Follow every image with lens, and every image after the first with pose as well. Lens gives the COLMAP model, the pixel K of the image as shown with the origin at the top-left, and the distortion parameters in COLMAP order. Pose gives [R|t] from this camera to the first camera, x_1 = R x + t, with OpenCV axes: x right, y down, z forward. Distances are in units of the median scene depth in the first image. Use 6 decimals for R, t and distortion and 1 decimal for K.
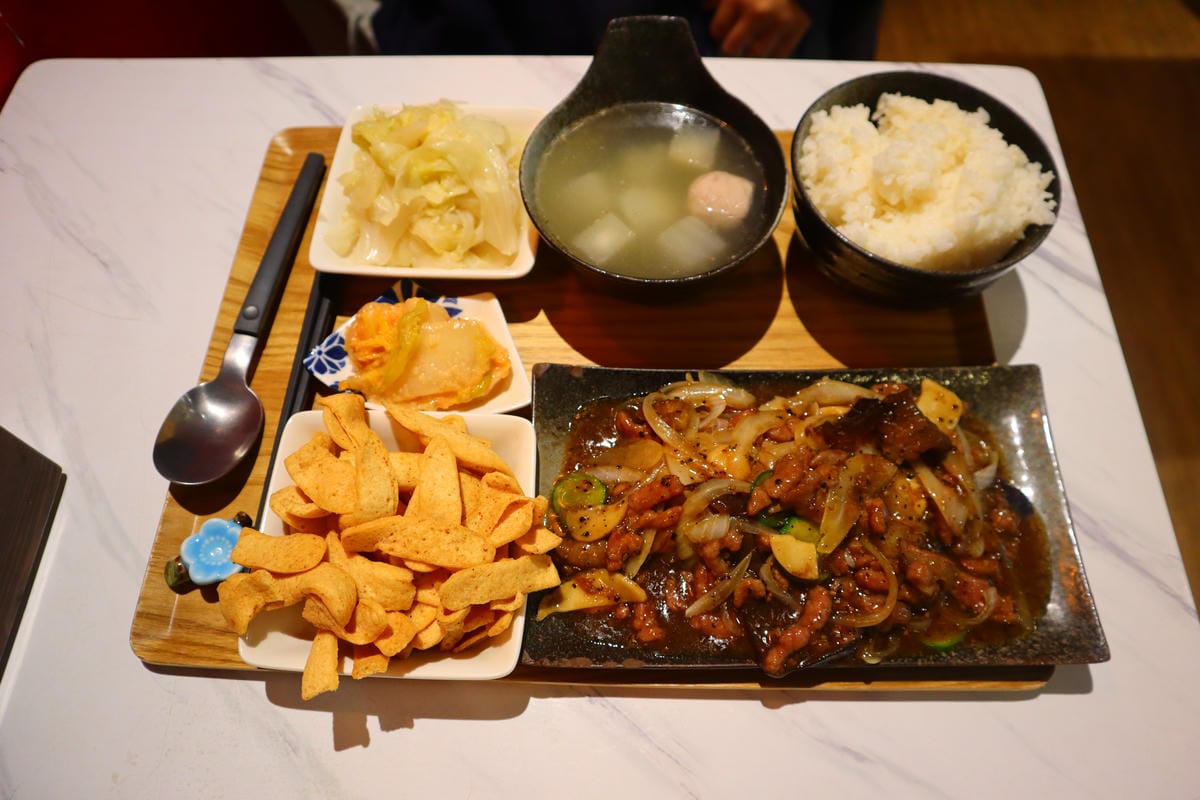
lens RADIAL K [[846.0, 0, 600.0], [0, 846.0, 400.0], [0, 0, 1]] dist [-0.138050, 0.102395]
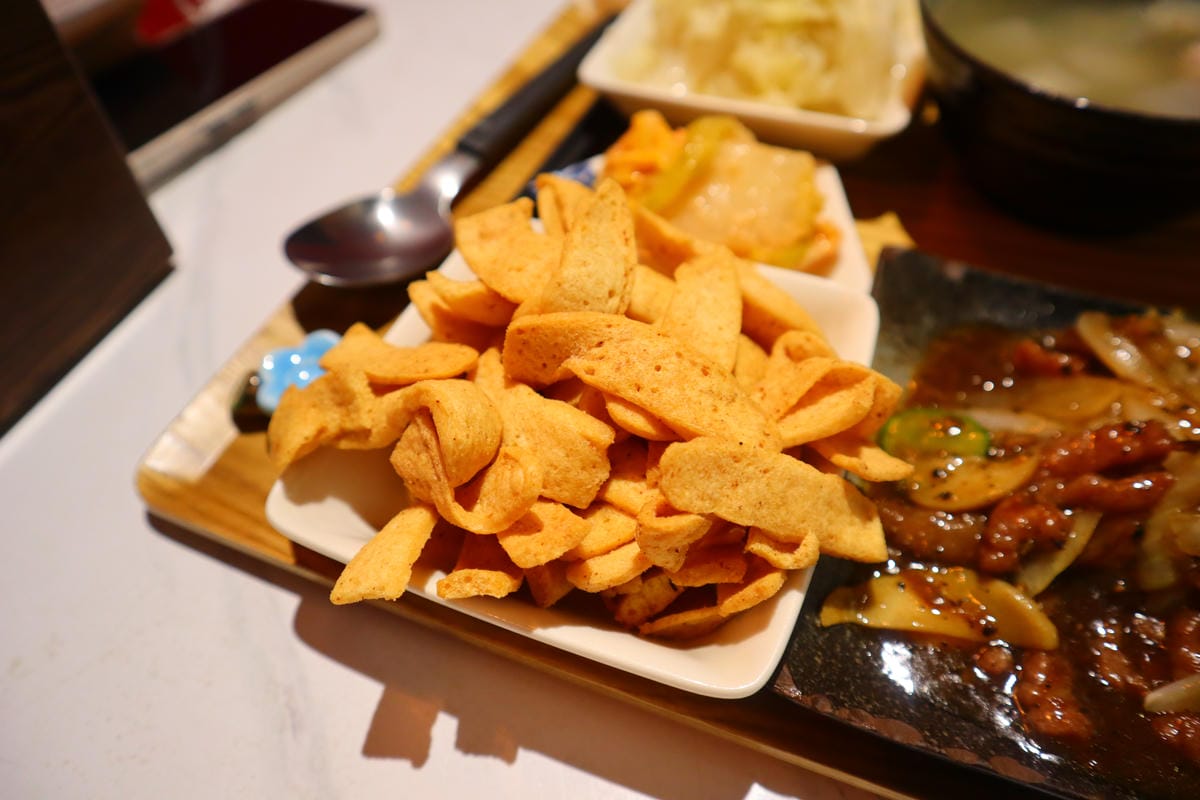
lens RADIAL K [[827.7, 0, 600.0], [0, 827.7, 400.0], [0, 0, 1]] dist [-0.091885, 0.045284]
pose [[0.934528, 0.237662, -0.264905, -0.098153], [-0.289254, 0.940876, -0.176310, 0.260747], [0.207341, 0.241391, 0.948019, 0.485792]]
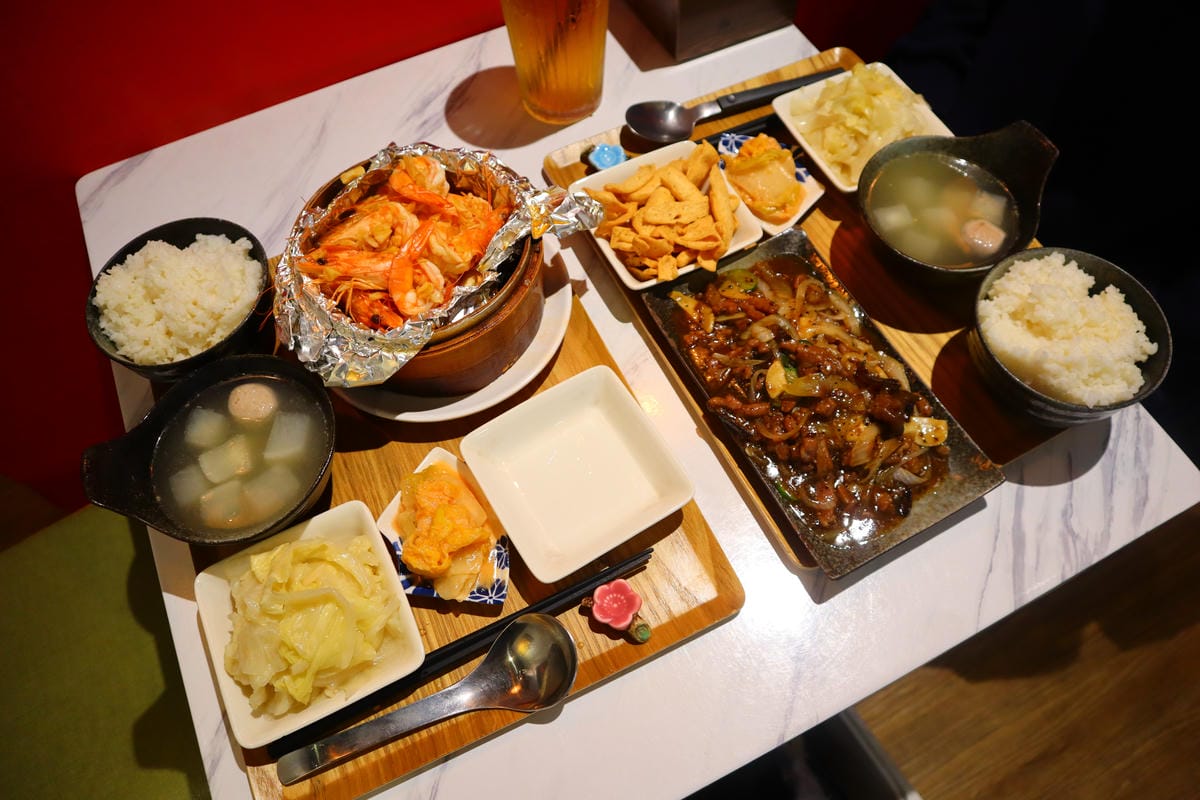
lens RADIAL K [[846.0, 0, 600.0], [0, 846.0, 400.0], [0, 0, 1]] dist [-0.138050, 0.102395]
pose [[0.477614, 0.774380, -0.414995, 0.772408], [-0.767354, 0.597710, 0.232185, 0.090587], [0.427846, 0.207553, 0.879698, -0.586561]]
